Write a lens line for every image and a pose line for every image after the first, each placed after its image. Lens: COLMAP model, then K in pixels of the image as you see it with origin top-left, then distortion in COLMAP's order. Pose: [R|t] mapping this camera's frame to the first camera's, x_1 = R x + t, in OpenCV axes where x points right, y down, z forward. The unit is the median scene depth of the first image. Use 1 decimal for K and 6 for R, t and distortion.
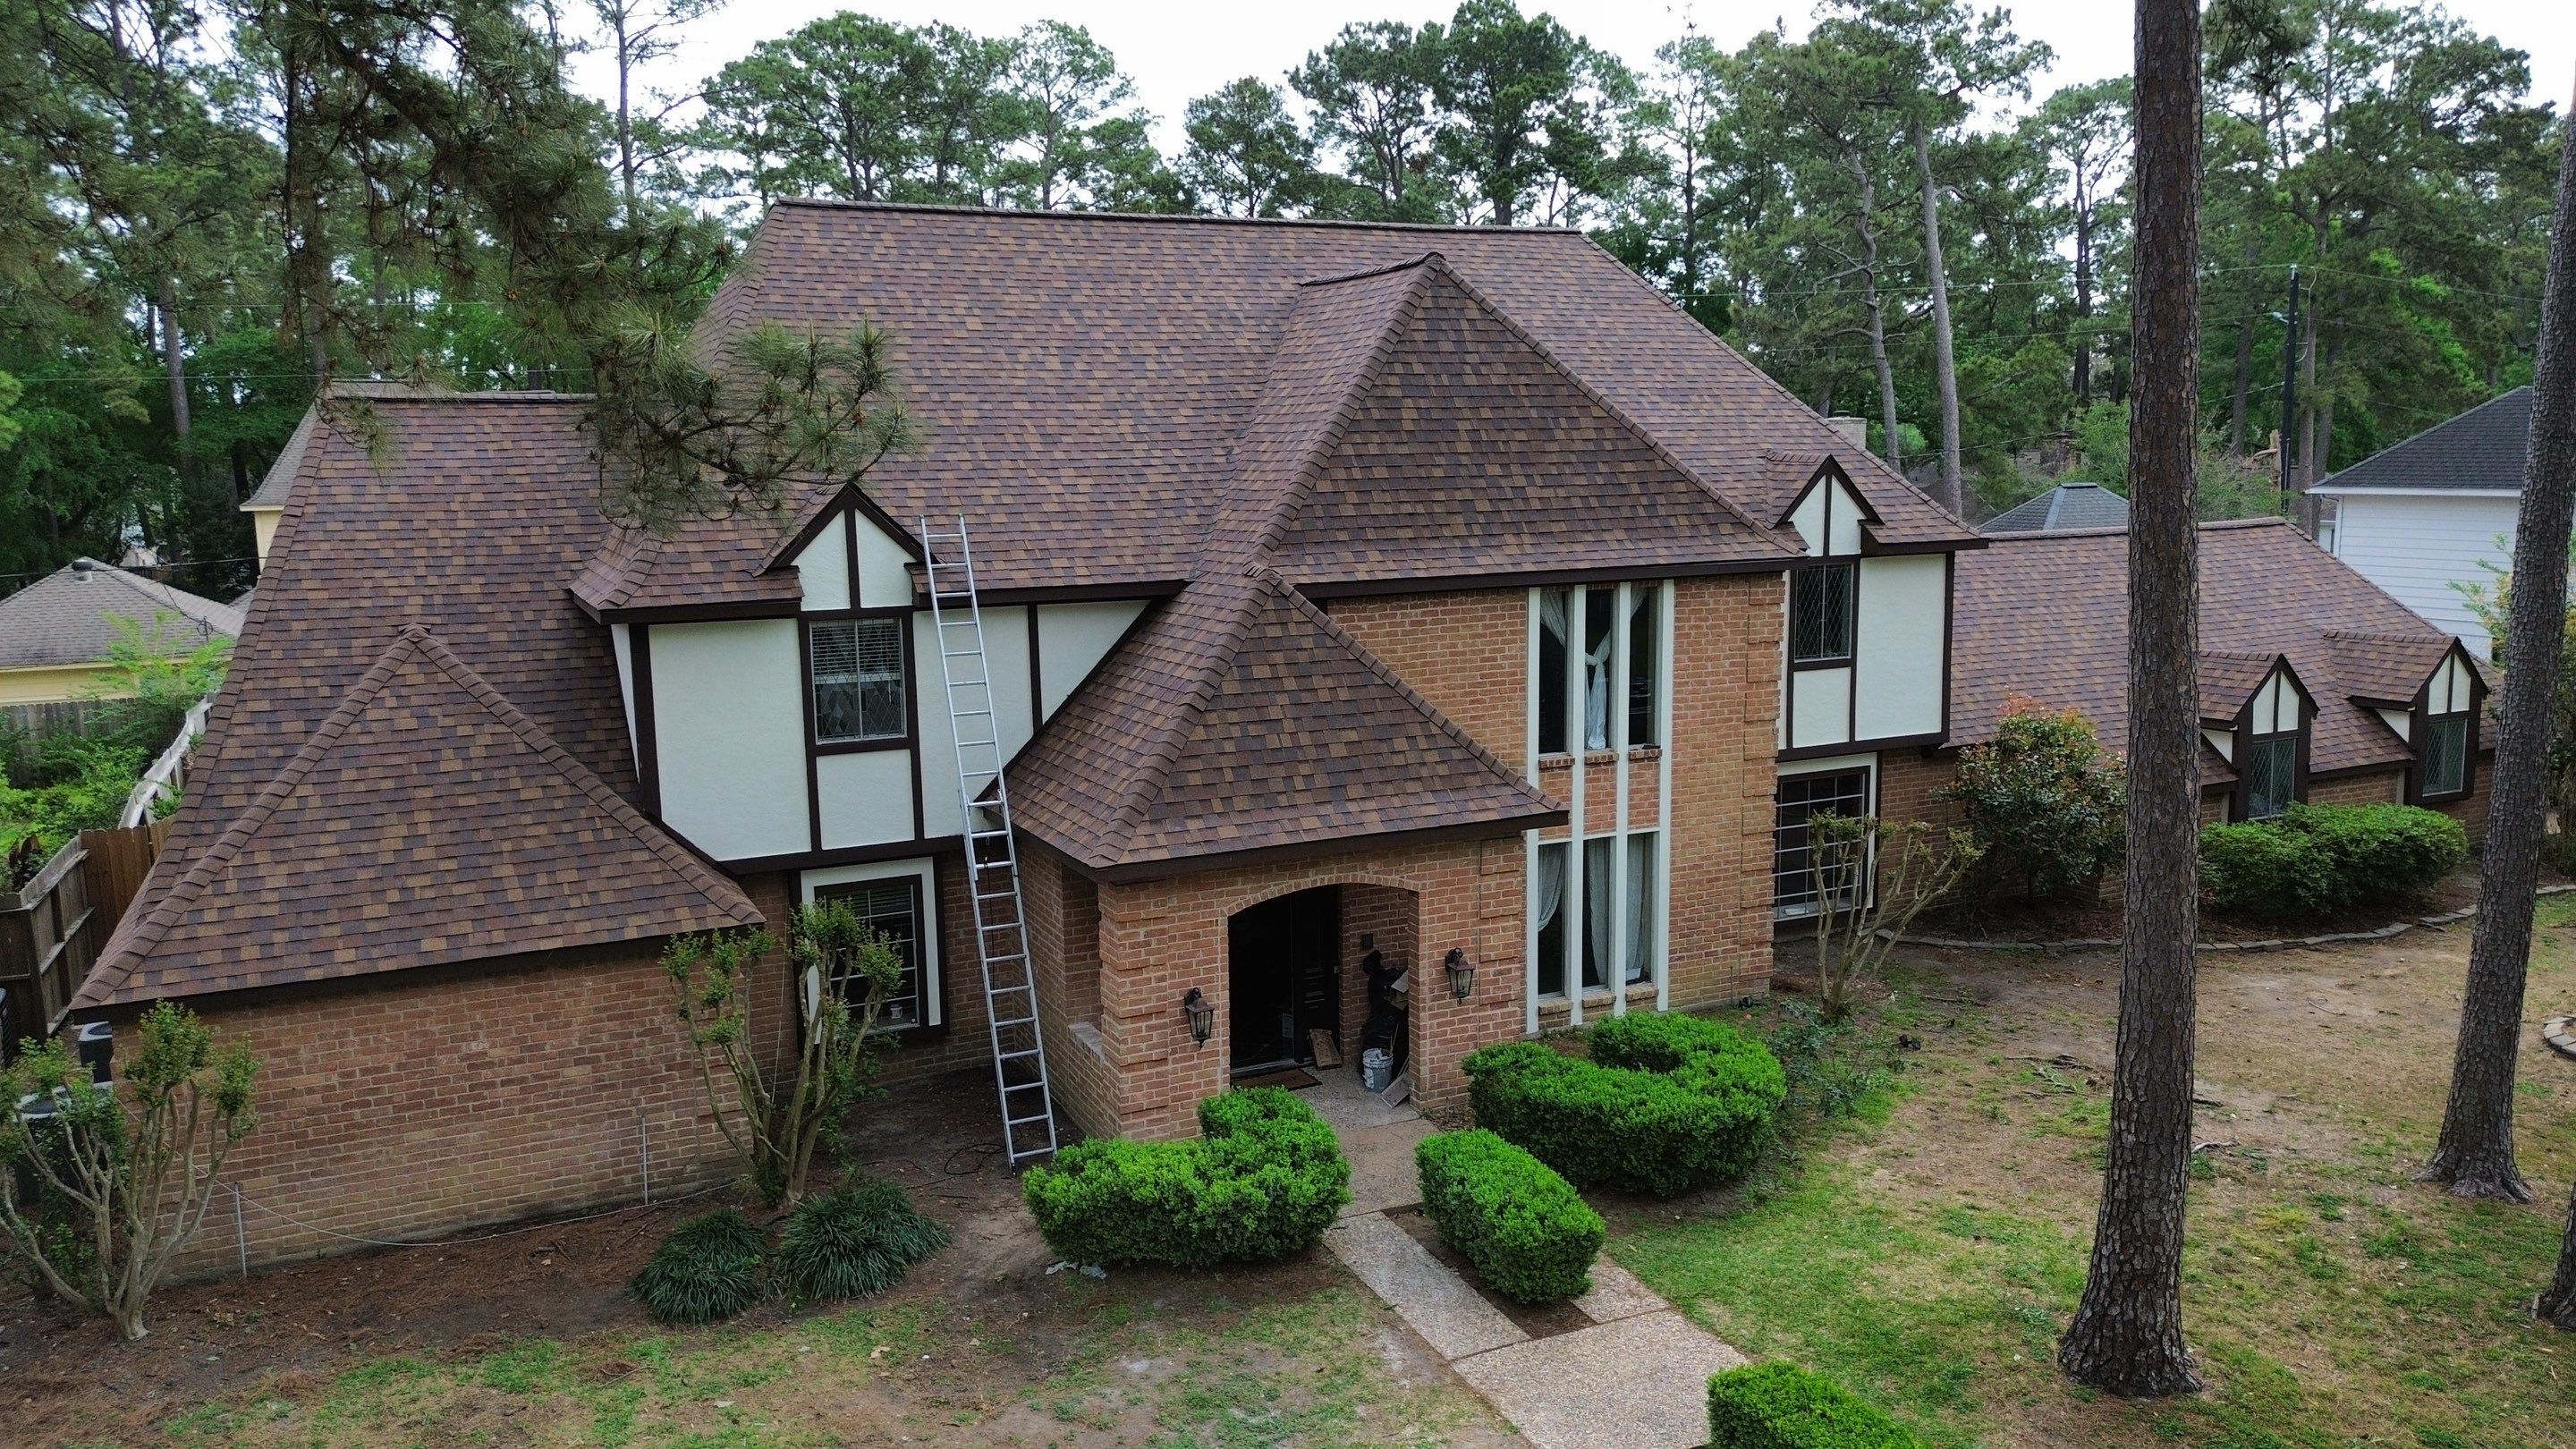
lens RADIAL K [[1901.6, 0, 1285.3], [0, 1901.6, 714.3], [0, 0, 1]] dist [0.035765, -0.031576]
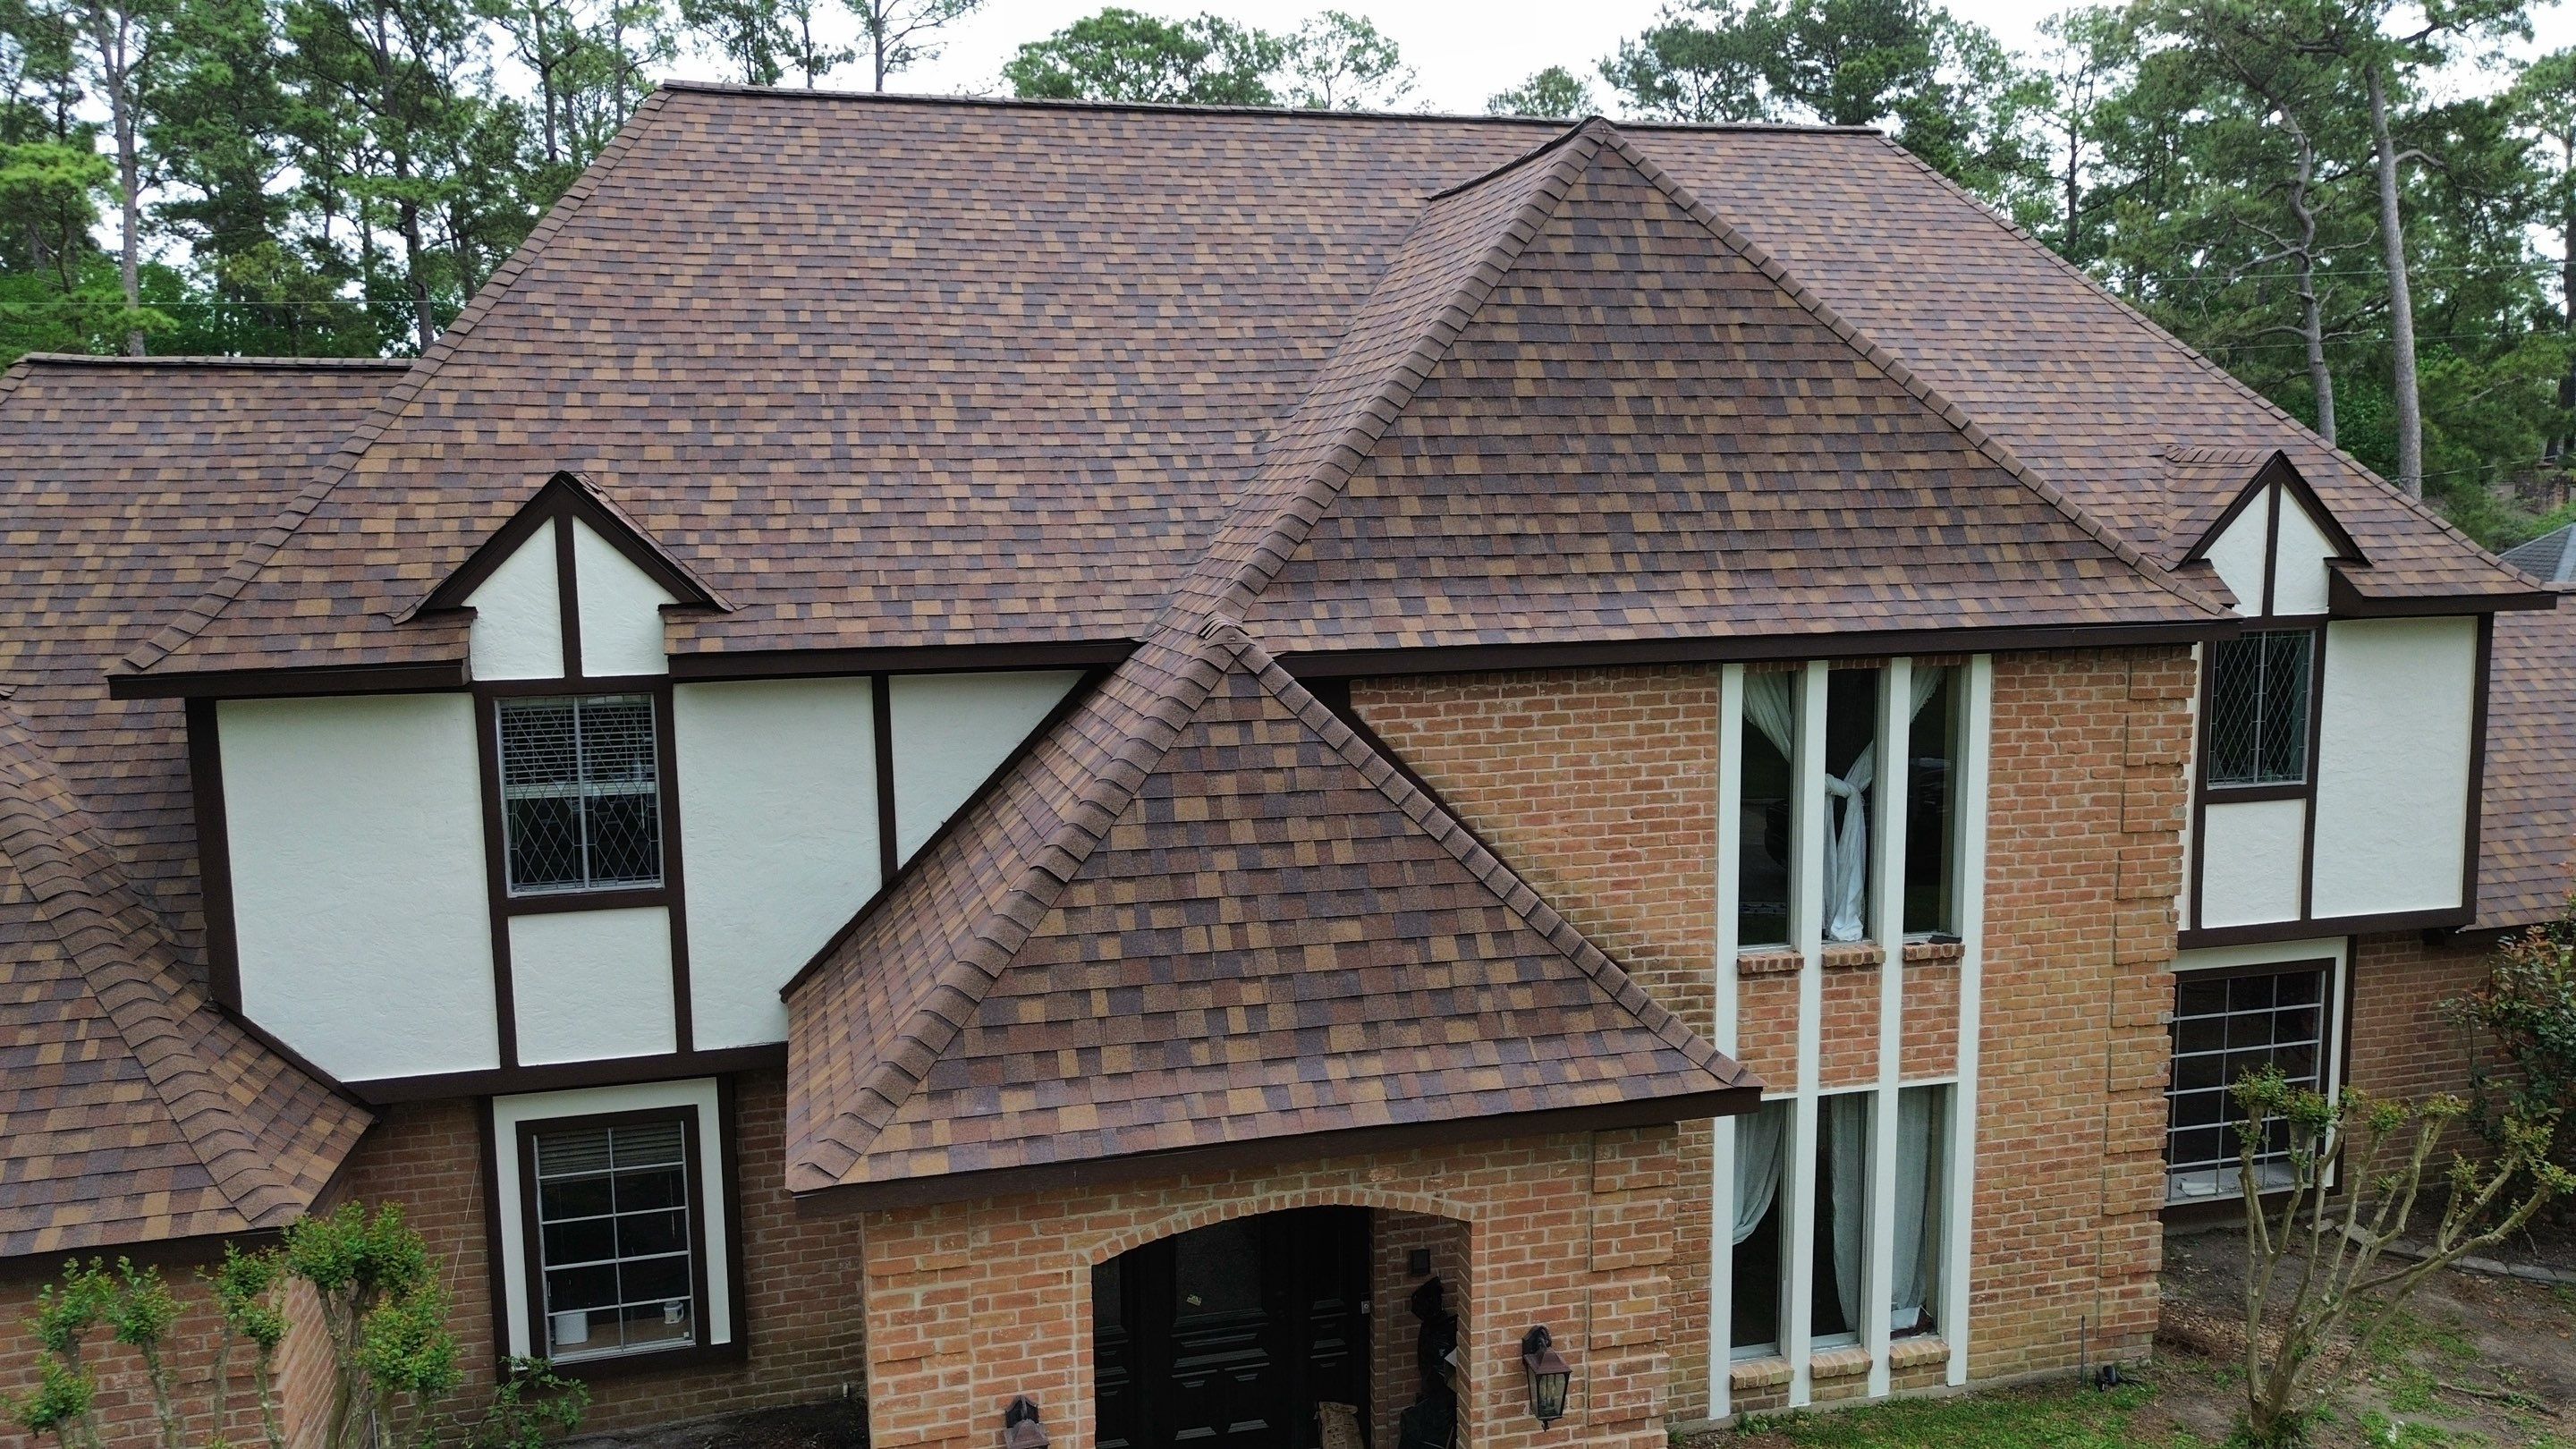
lens RADIAL K [[1901.6, 0, 1269.0], [0, 1901.6, 721.9], [0, 0, 1]] dist [0.035765, -0.031576]
pose [[0.982437, 0.027717, -0.184523, 0.094395], [-0.030805, 0.999429, -0.013887, -0.034834], [0.184033, 0.019327, 0.982730, 0.382635]]
